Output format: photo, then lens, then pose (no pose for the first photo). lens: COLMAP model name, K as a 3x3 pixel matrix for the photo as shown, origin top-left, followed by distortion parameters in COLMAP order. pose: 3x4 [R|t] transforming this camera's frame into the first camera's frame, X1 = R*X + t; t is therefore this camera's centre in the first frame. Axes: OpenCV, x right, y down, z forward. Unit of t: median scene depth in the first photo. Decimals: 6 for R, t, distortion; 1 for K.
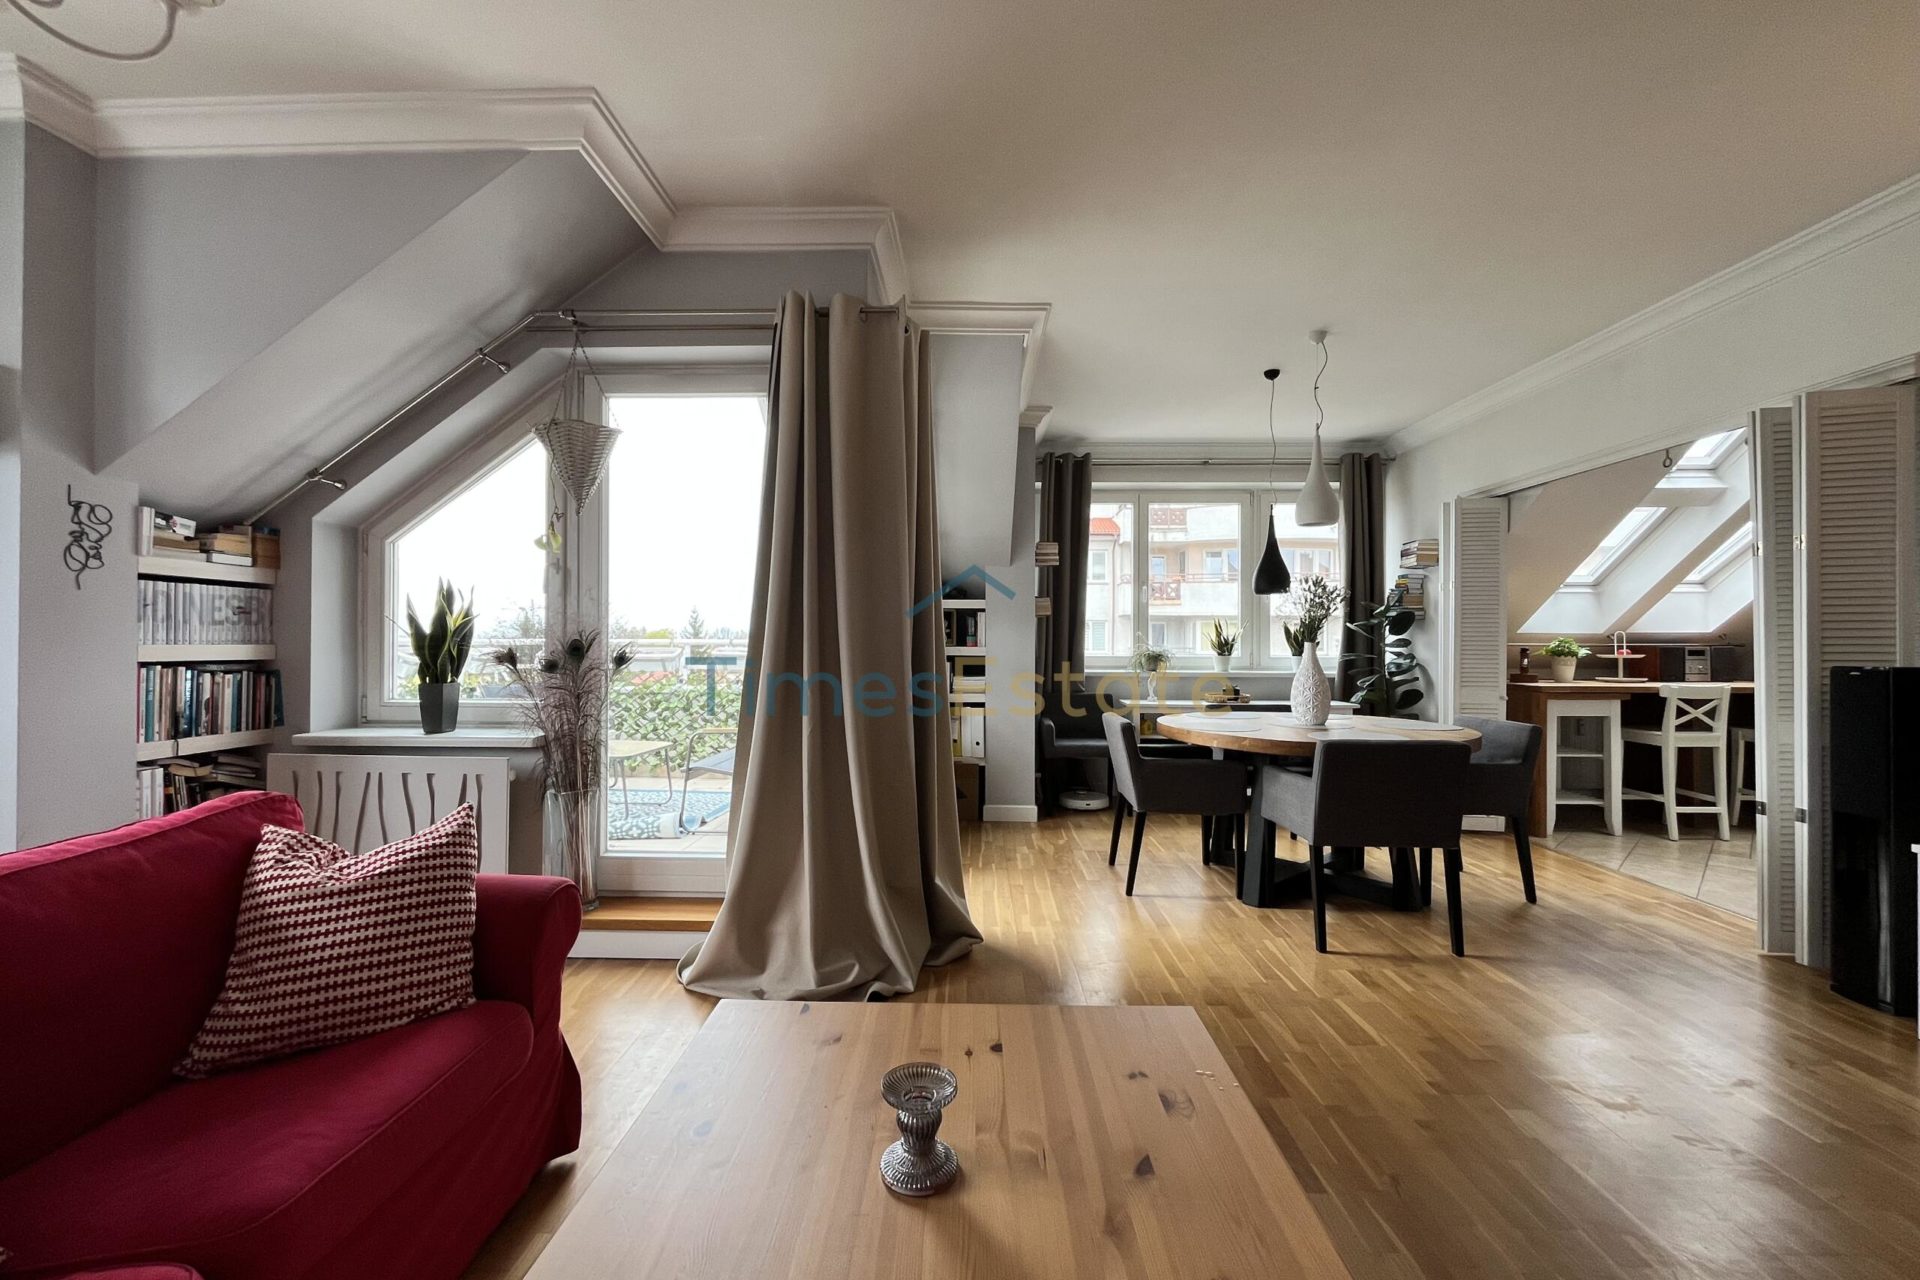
lens RADIAL K [[778.6, 0, 954.9], [0, 778.6, 640.8], [0, 0, 1]] dist [-0.001415, -0.000202]
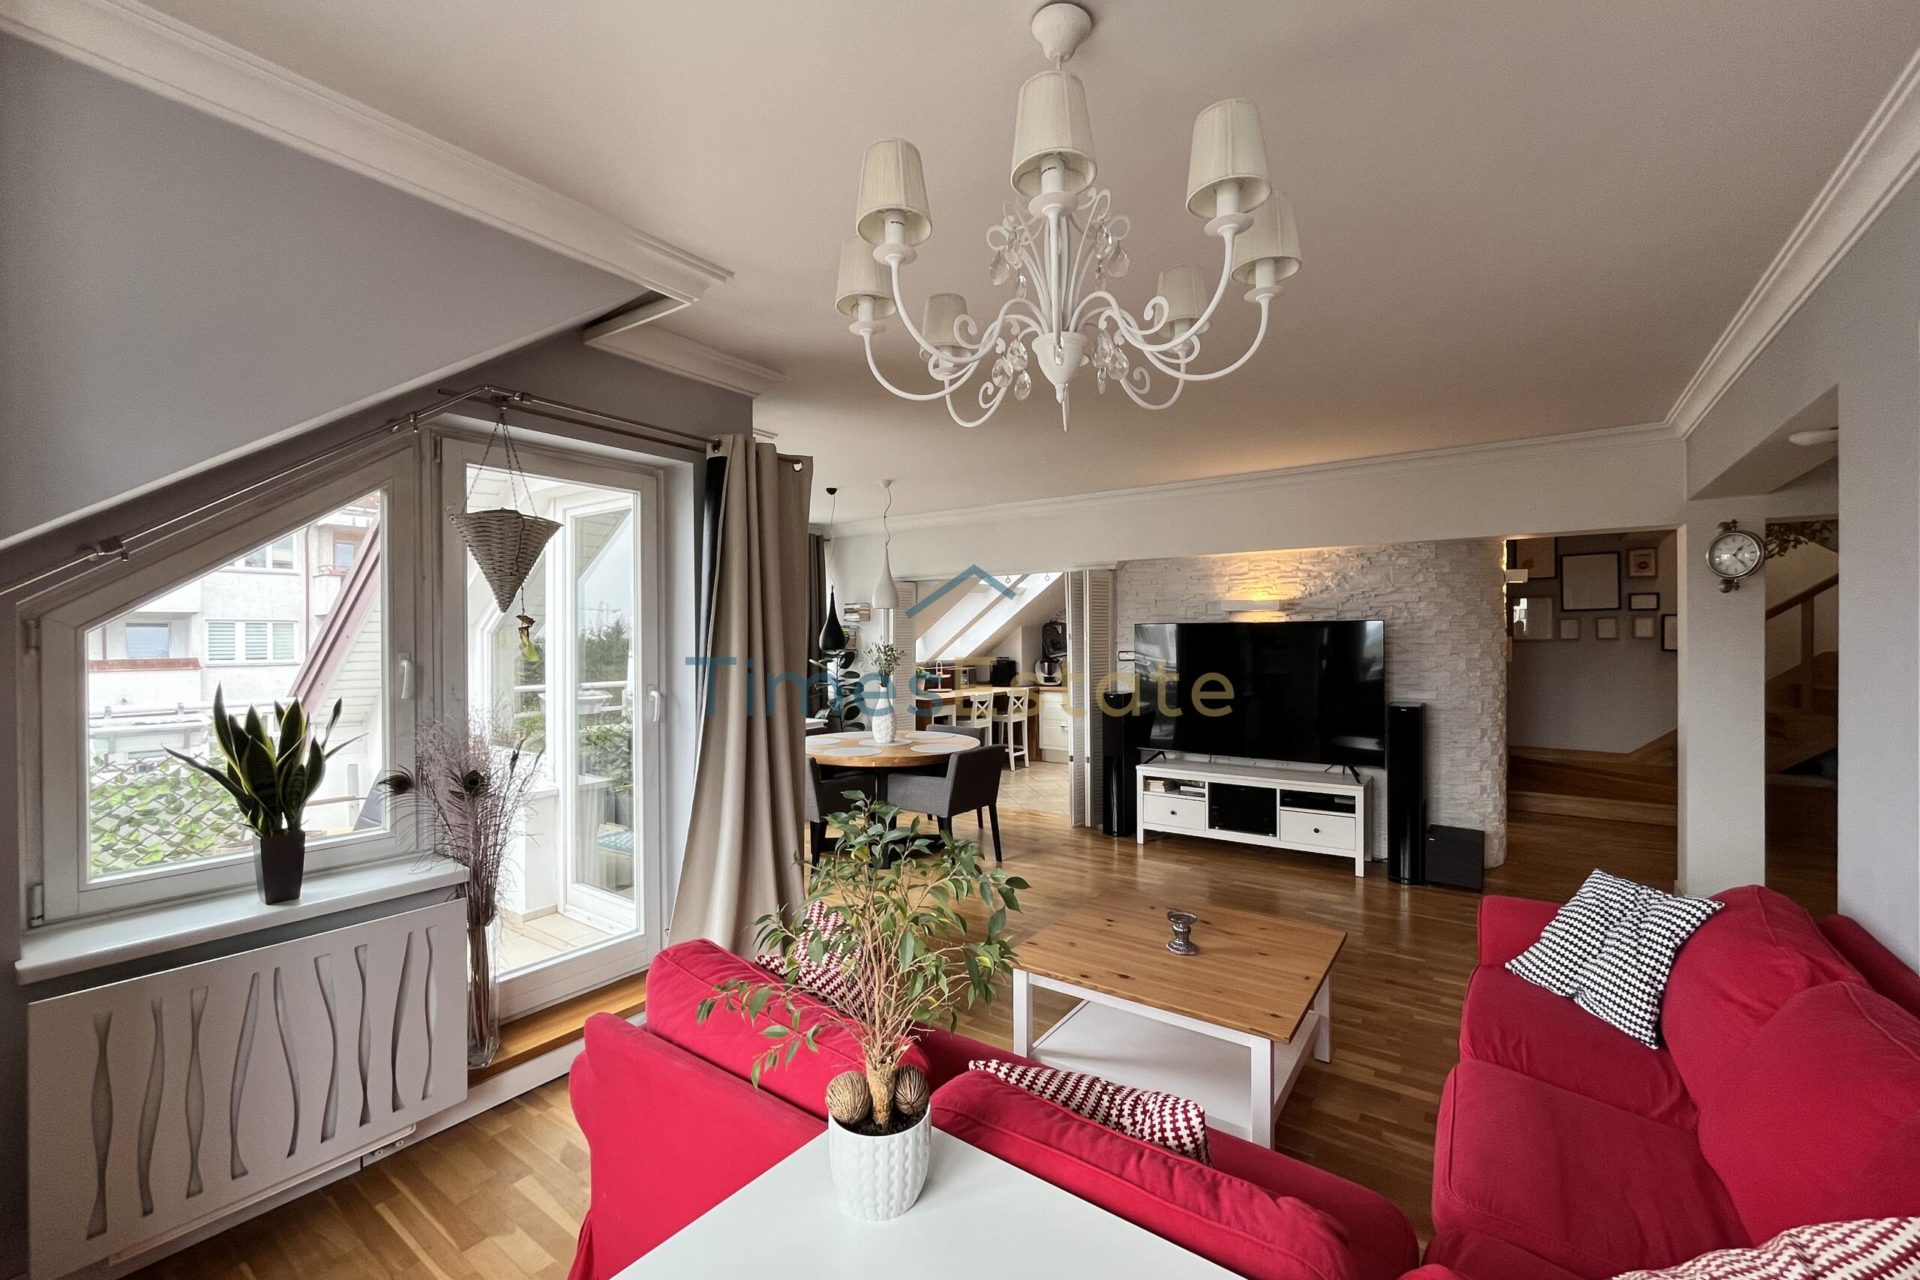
lens RADIAL K [[778.6, 0, 954.9], [0, 778.6, 640.8], [0, 0, 1]] dist [-0.001415, -0.000202]
pose [[0.559685, -0.009909, 0.828646, -0.952076], [0.003514, 0.999948, 0.009583, -0.135175], [-0.828698, -0.002452, 0.559690, 0.066149]]
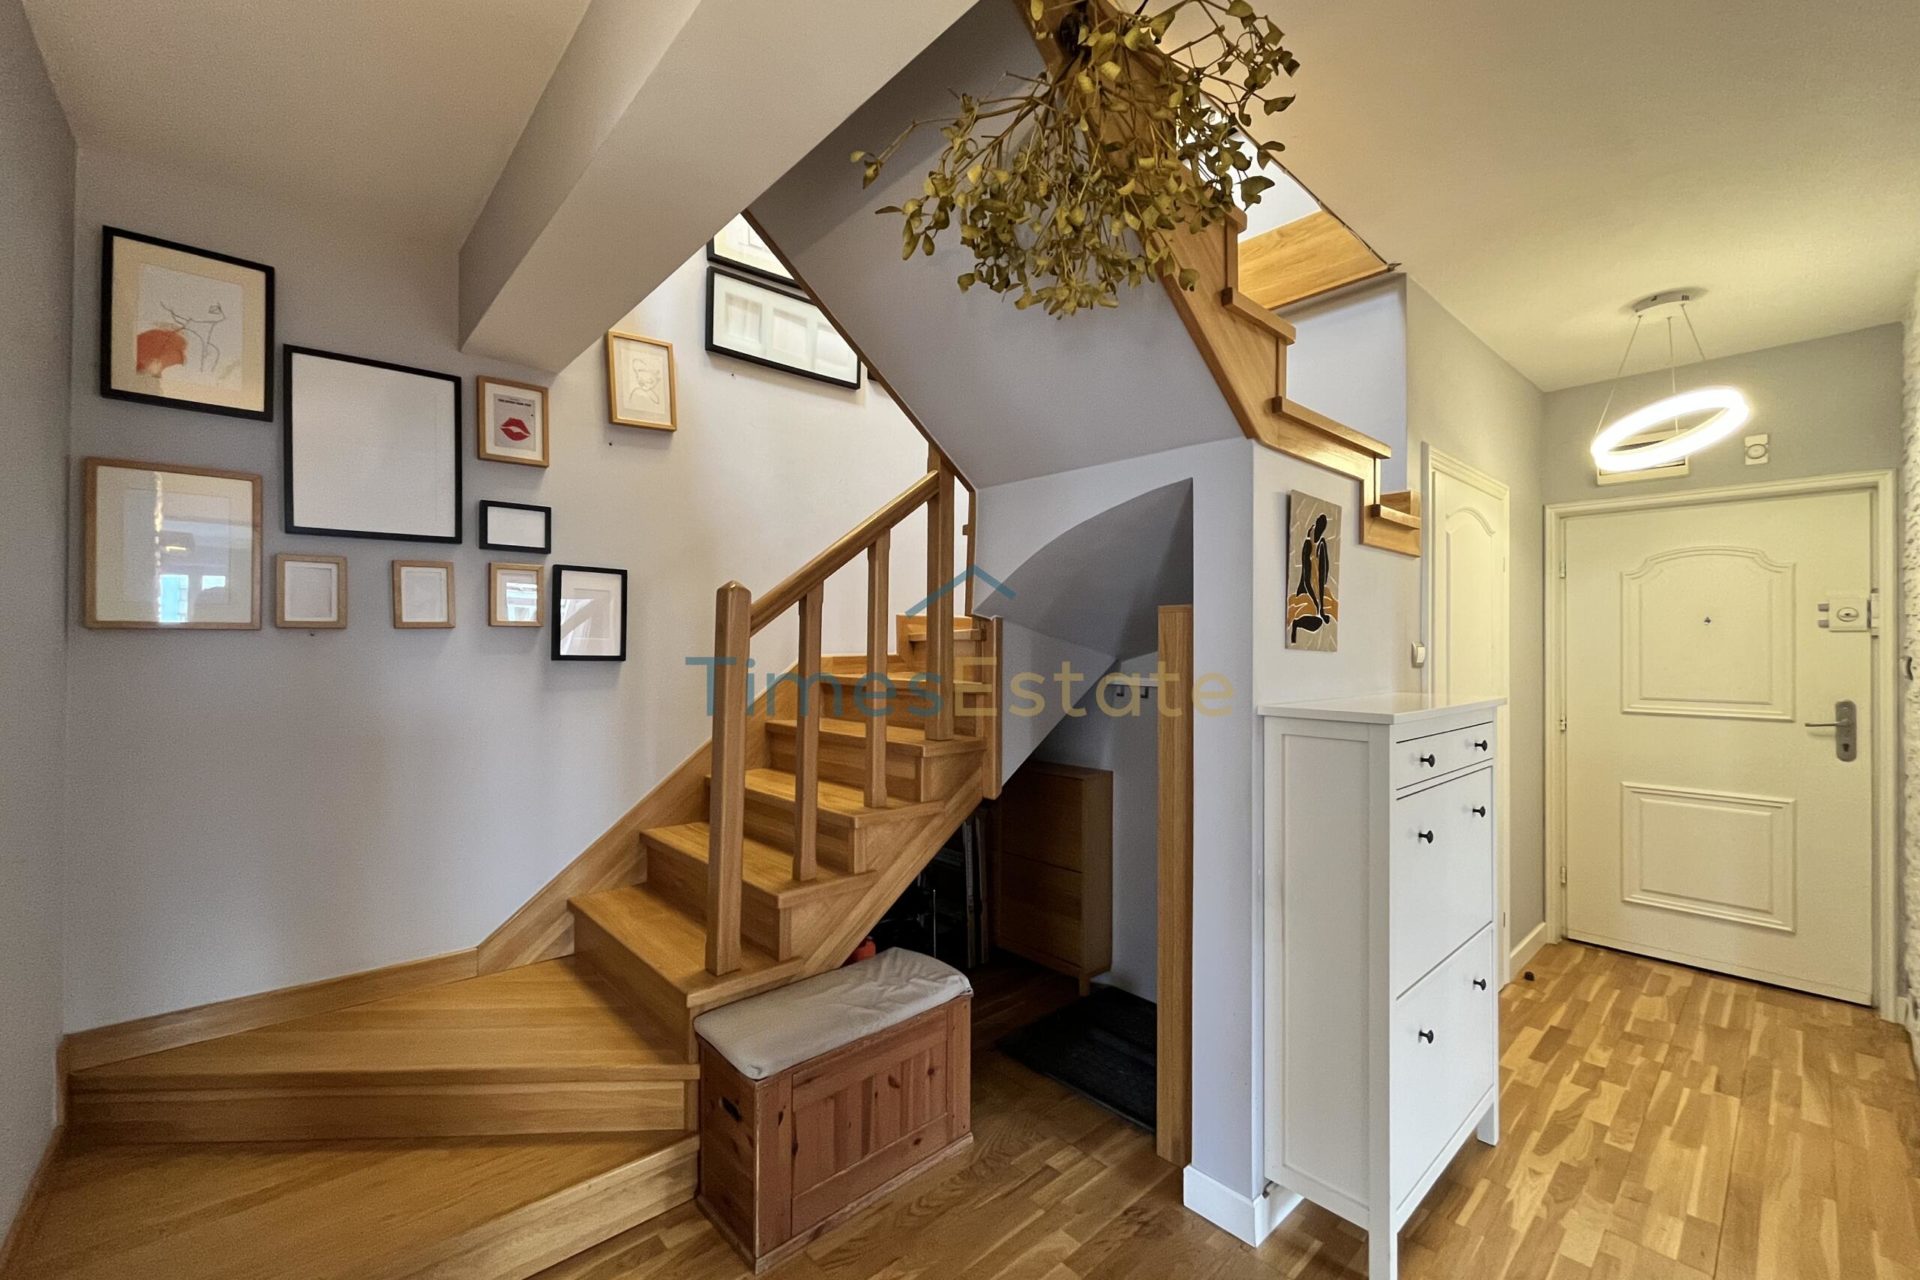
lens RADIAL K [[776.1, 0, 947.9], [0, 776.1, 639.7], [0, 0, 1]] dist [-0.002524, -0.000289]
pose [[-0.688467, -0.000963, 0.725267, 1.318150], [-0.009511, 0.999925, -0.007701, -0.093324], [-0.725205, -0.012200, -0.688425, -0.107026]]
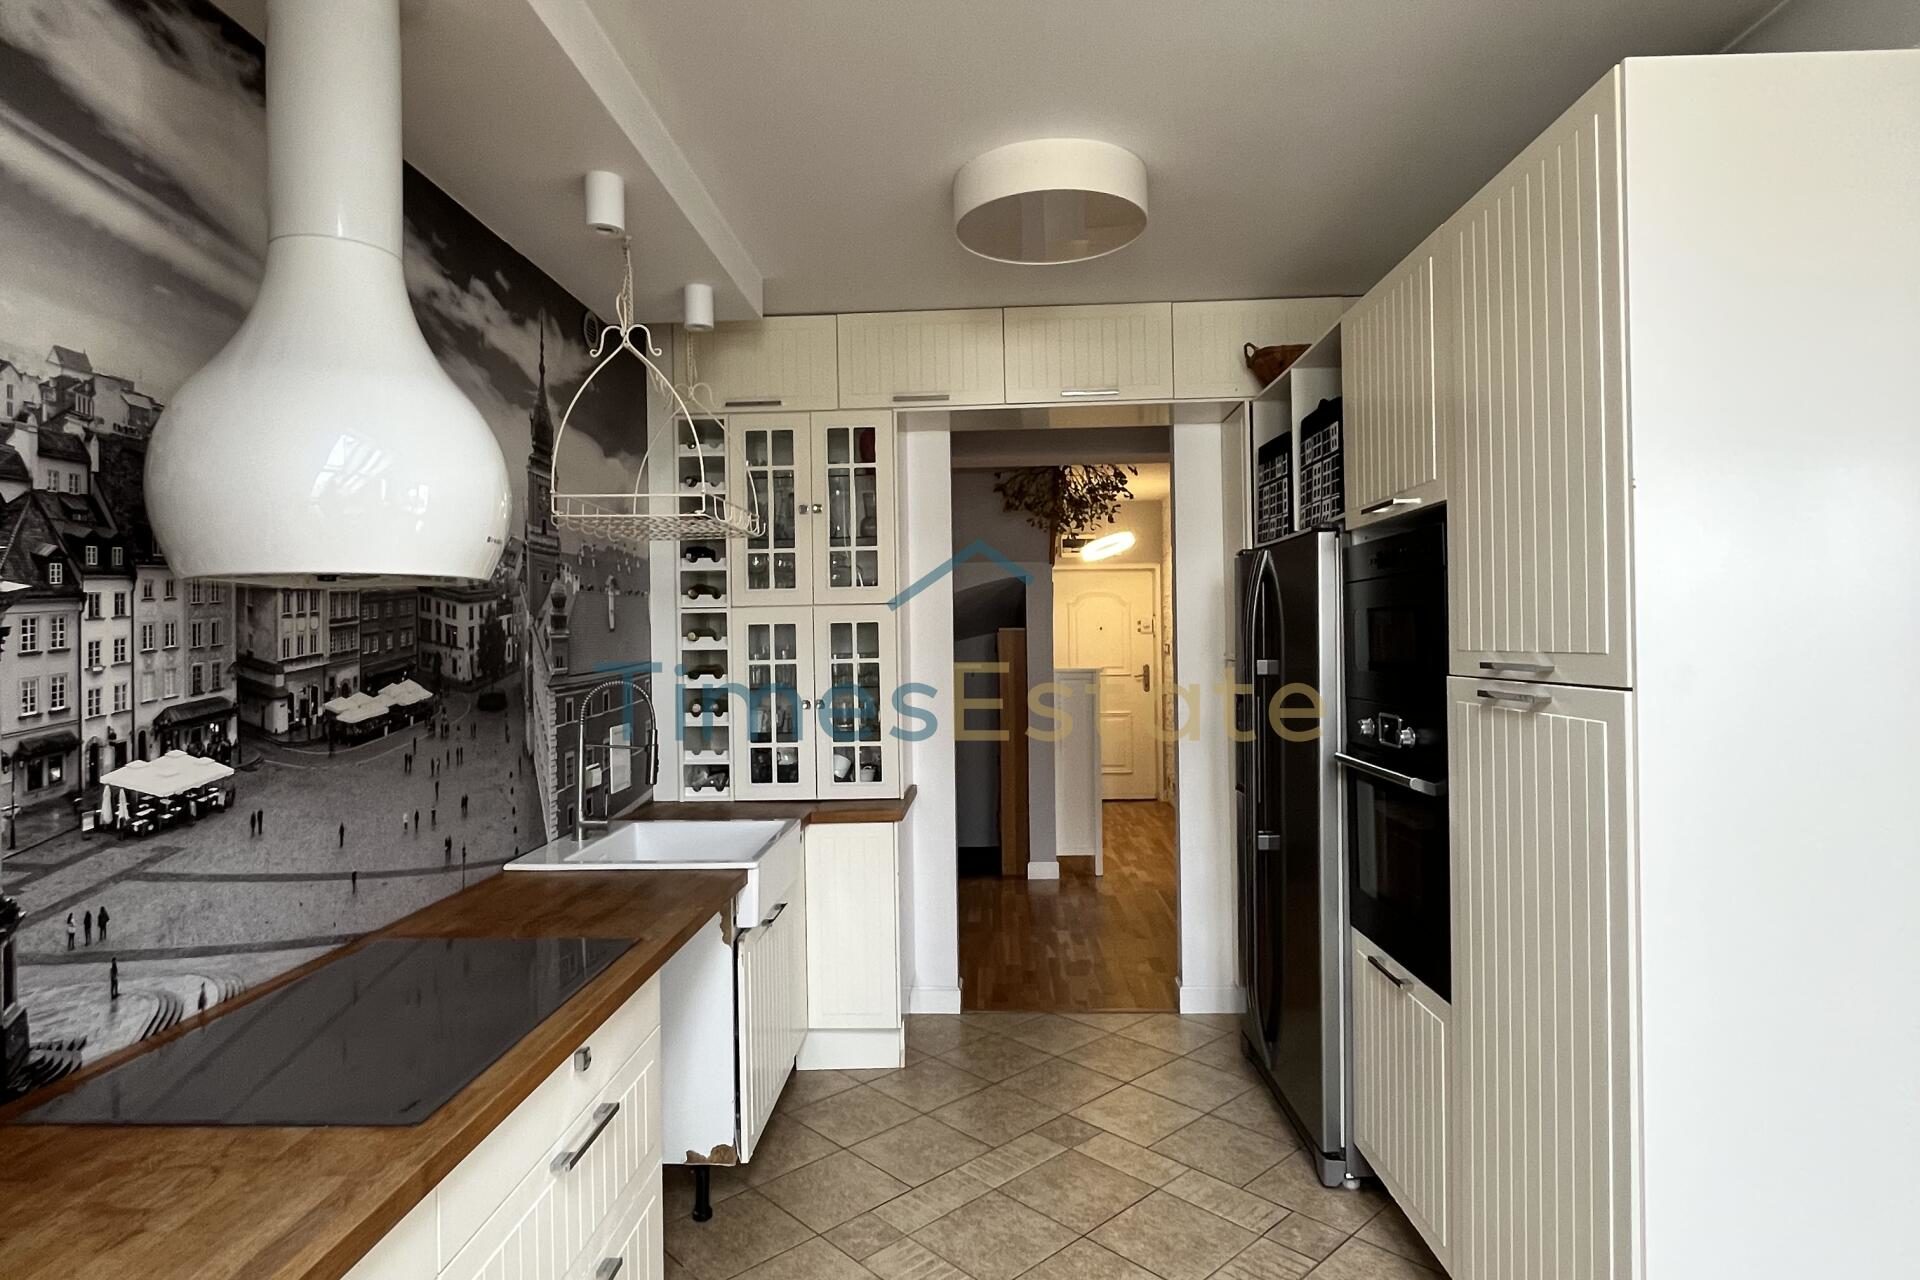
lens RADIAL K [[1037.7, 0, 958.5], [0, 1037.7, 634.1], [0, 0, 1]] dist [-0.000472, -0.000407]
pose [[-0.999918, 0.011288, 0.006047, 1.812370], [0.011242, 0.999909, -0.007434, -0.105158], [-0.006131, -0.007365, -0.999954, 1.517977]]
